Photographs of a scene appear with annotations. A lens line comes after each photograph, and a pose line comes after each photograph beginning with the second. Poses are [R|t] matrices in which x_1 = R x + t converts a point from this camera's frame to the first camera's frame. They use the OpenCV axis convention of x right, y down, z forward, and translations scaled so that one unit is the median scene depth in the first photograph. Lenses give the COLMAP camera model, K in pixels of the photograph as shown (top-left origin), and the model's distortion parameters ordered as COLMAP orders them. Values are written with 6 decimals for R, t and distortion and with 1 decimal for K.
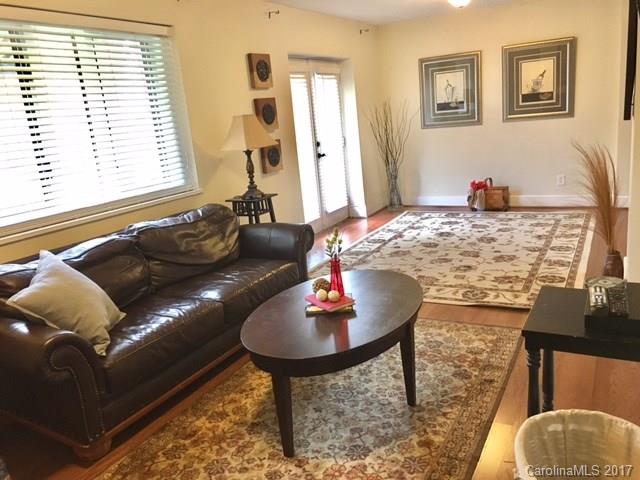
lens RADIAL K [[541.0, 0, 320.5], [0, 541.0, 239.6], [0, 0, 1]] dist [0.071086, -0.063627]
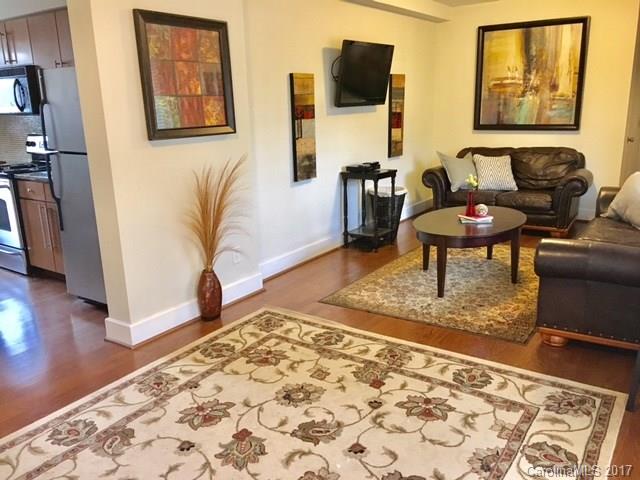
lens RADIAL K [[541.0, 0, 318.7], [0, 541.0, 238.7], [0, 0, 1]] dist [0.071086, -0.063627]
pose [[-0.986949, 0.087196, 0.135380, 0.124675], [0.139909, 0.880562, 0.452810, -0.296431], [-0.079727, 0.465841, -0.881269, 1.199270]]
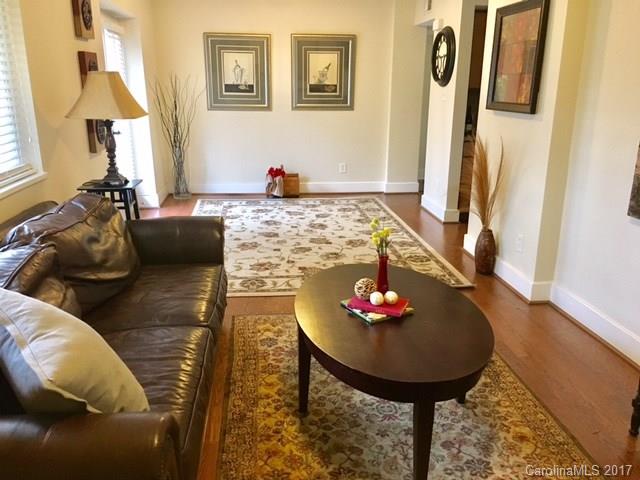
lens RADIAL K [[541.0, 0, 319.5], [0, 541.0, 240.8], [0, 0, 1]] dist [0.071086, -0.063627]
pose [[0.818592, -0.065035, 0.570682, -0.264108], [0.051212, 0.997876, 0.040259, -0.012740], [-0.572089, -0.003730, 0.820183, 0.173444]]
